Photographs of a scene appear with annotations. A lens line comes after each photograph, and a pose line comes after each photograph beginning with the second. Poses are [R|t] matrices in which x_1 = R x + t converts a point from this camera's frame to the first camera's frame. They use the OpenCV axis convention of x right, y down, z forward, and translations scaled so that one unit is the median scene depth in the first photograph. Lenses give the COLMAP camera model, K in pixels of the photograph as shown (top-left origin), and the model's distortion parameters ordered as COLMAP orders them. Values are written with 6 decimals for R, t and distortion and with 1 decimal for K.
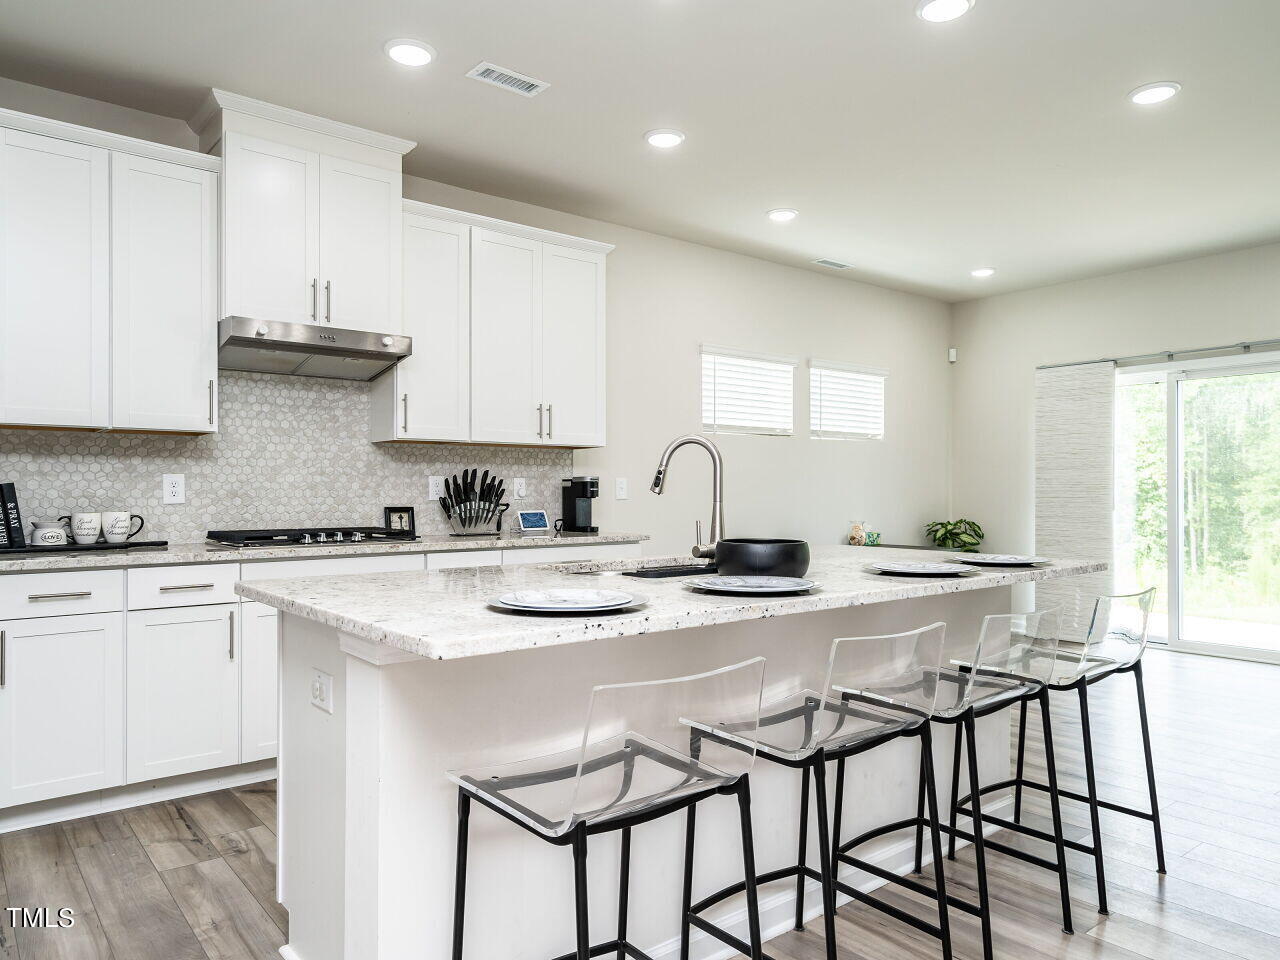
lens RADIAL K [[855.4, 0, 622.2], [0, 855.4, 491.3], [0, 0, 1]] dist [0.001692, 0.010874]
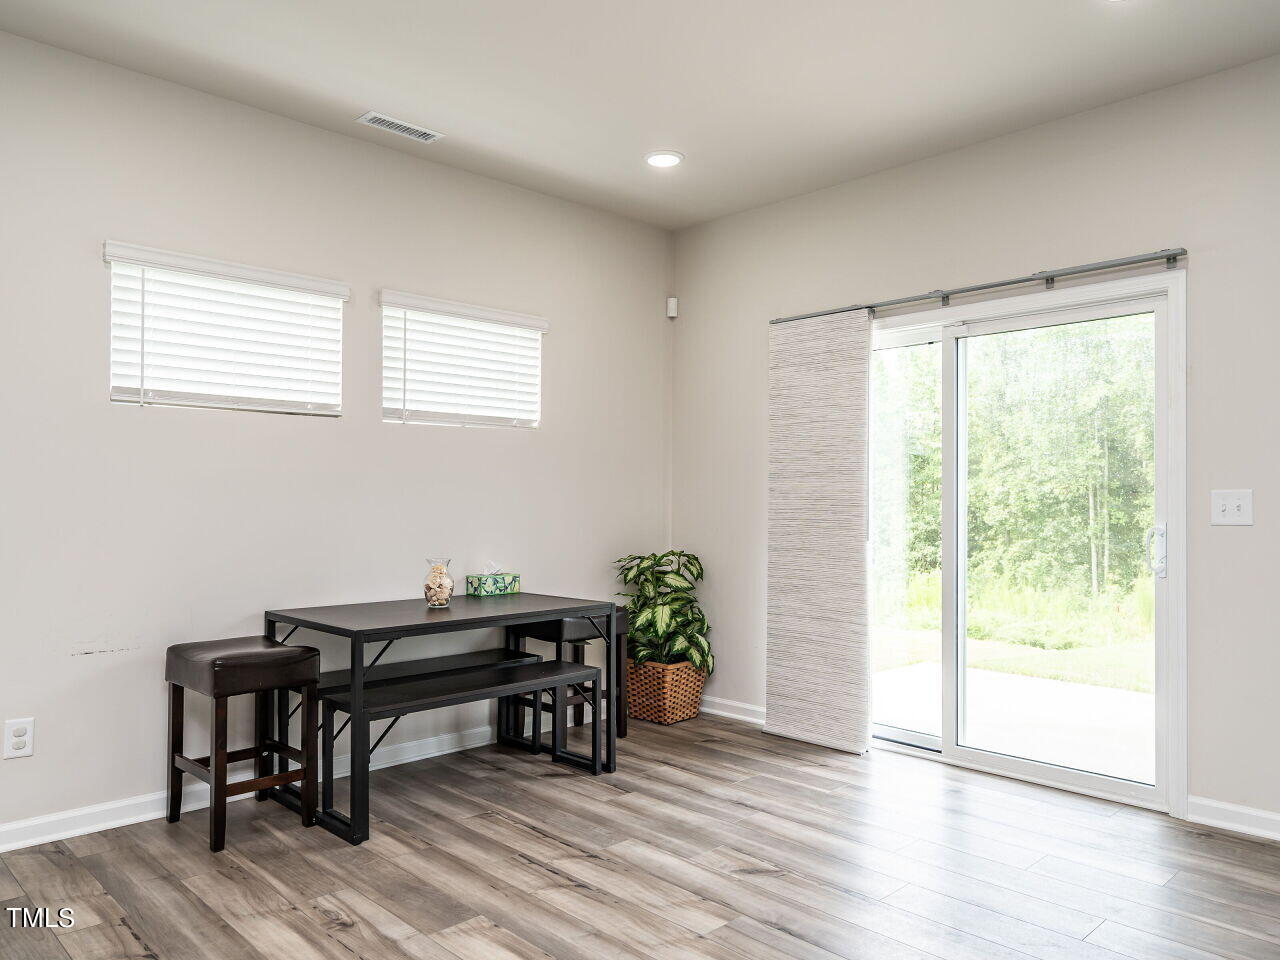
lens RADIAL K [[899.2, 0, 611.3], [0, 899.2, 493.8], [0, 0, 1]] dist [0.007730, 0.001904]
pose [[0.996159, 0.004954, 0.087426, 0.451872], [-0.003986, 0.999929, -0.011248, -0.005729], [-0.087476, 0.010856, 0.996108, 0.483040]]
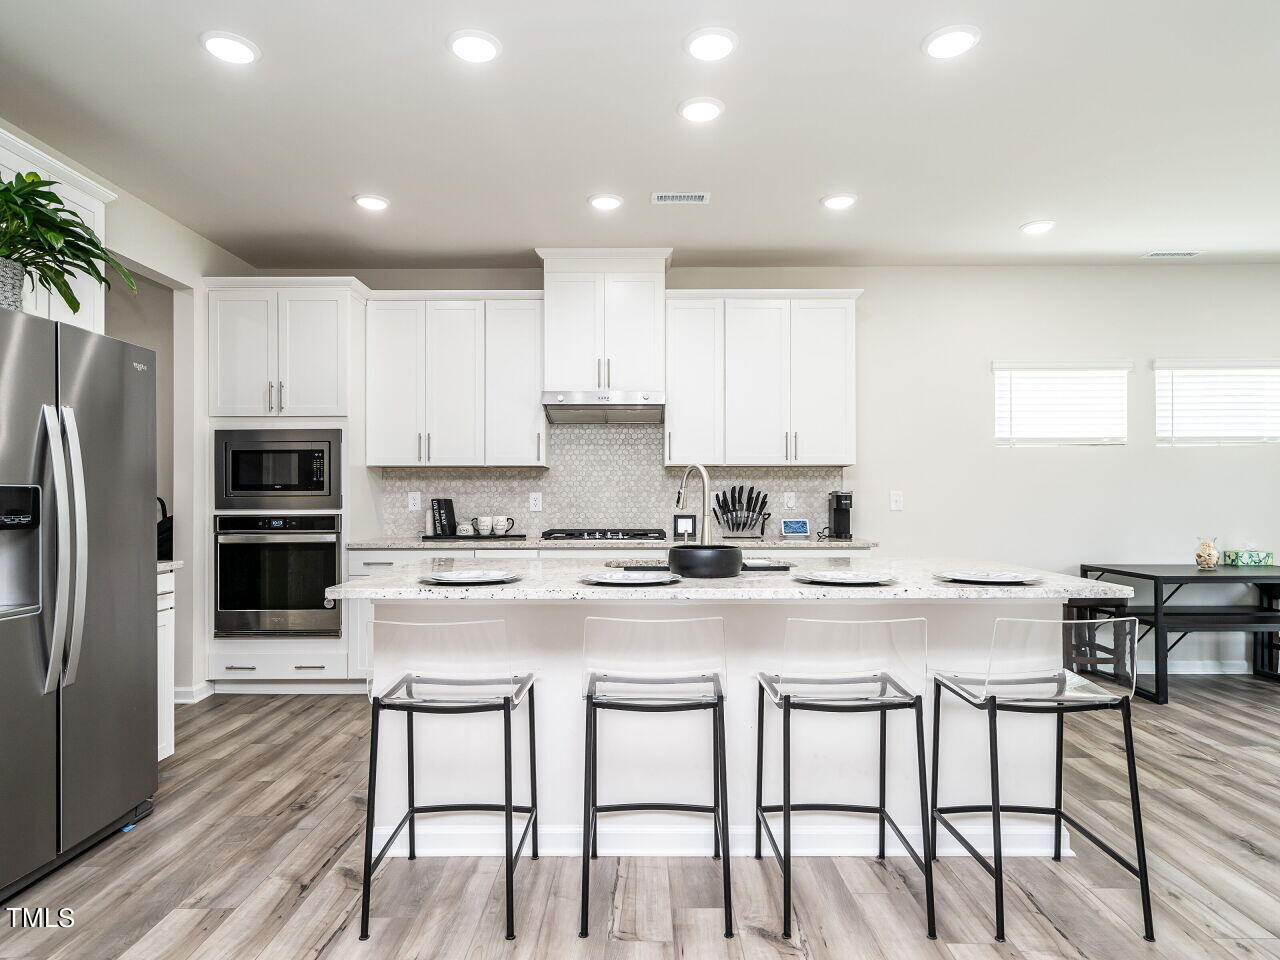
lens RADIAL K [[744.4, 0, 647.8], [0, 744.4, 492.6], [0, 0, 1]] dist [0.000748, 0.005331]
pose [[0.787919, -0.004800, -0.615761, 0.391832], [-0.000070, 0.999969, -0.007884, -0.007217], [0.615779, 0.006255, 0.787894, 0.038145]]
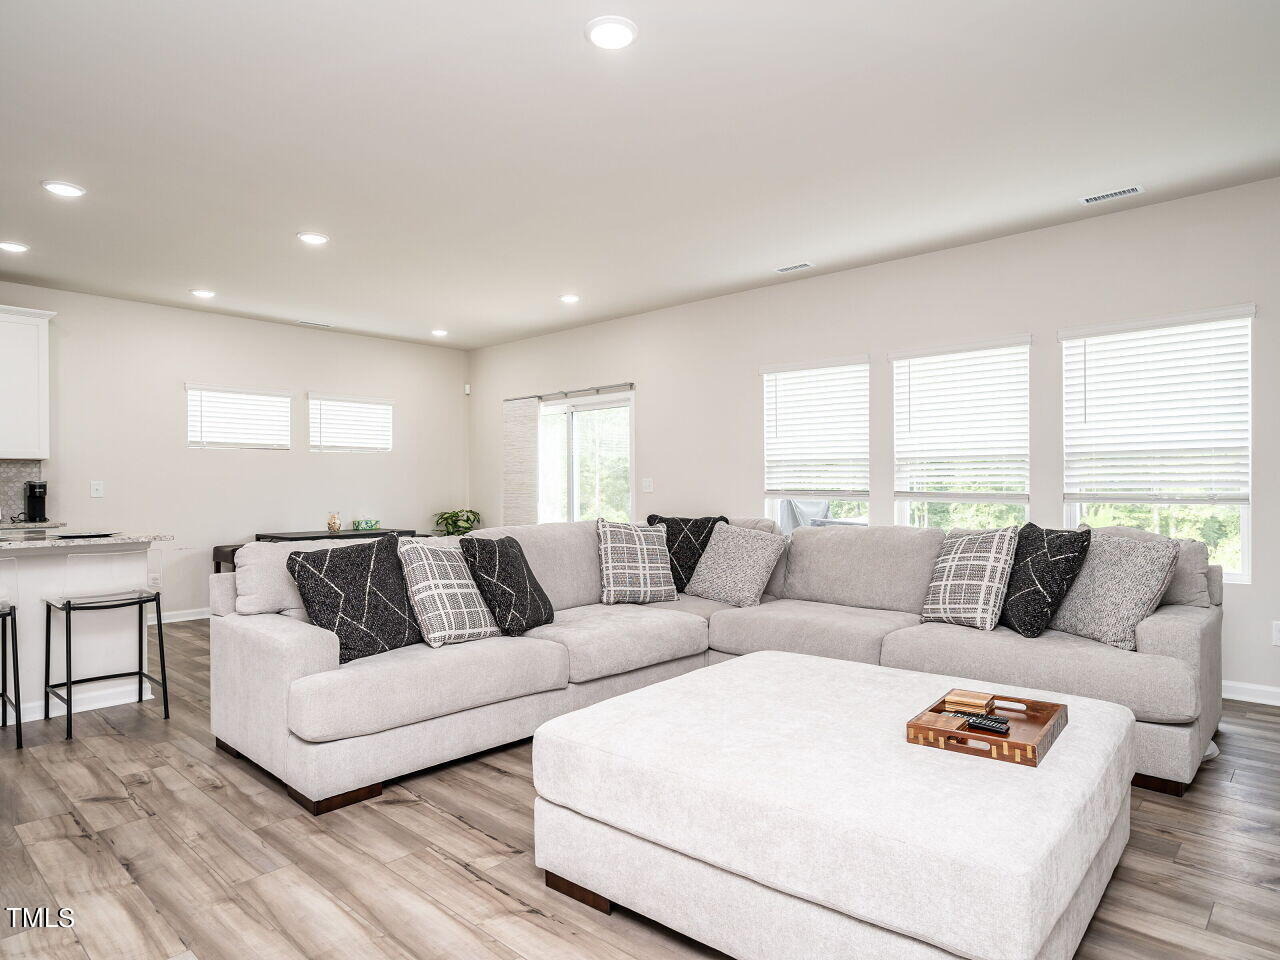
lens RADIAL K [[744.4, 0, 625.5], [0, 744.4, 485.1], [0, 0, 1]] dist [0.000748, 0.005331]
pose [[0.987970, -0.004977, 0.154566, 0.736060], [0.005655, 0.999976, -0.003946, -0.000961], [-0.154543, 0.004772, 0.987975, -0.338221]]
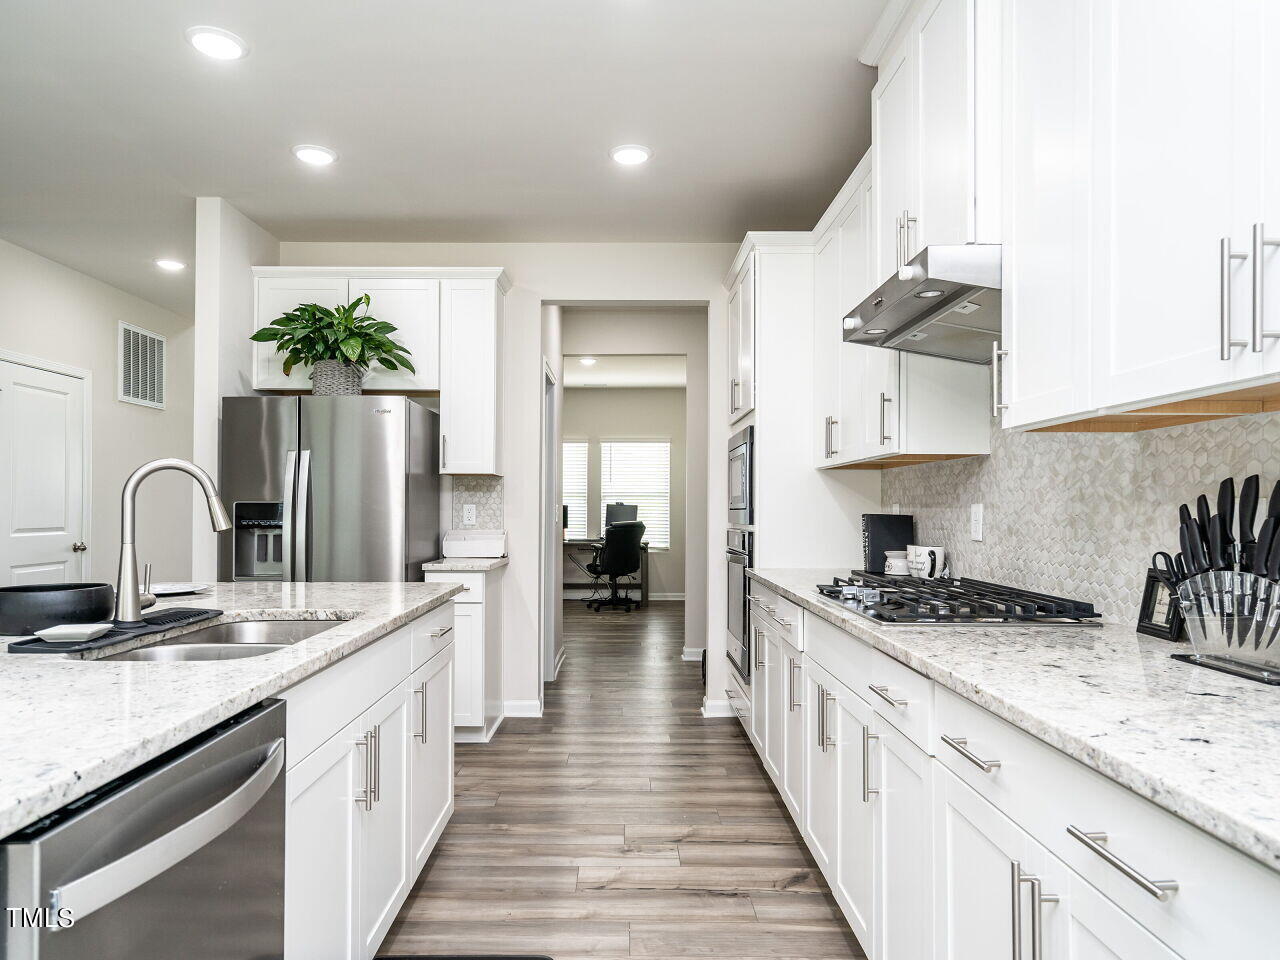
lens RADIAL K [[812.9, 0, 625.2], [0, 812.9, 498.1], [0, 0, 1]] dist [0.004794, 0.001440]
pose [[-0.613021, -0.012931, -0.789961, 0.229818], [-0.007013, 0.999916, -0.010926, -0.011936], [0.790035, -0.001158, -0.613060, 0.978605]]
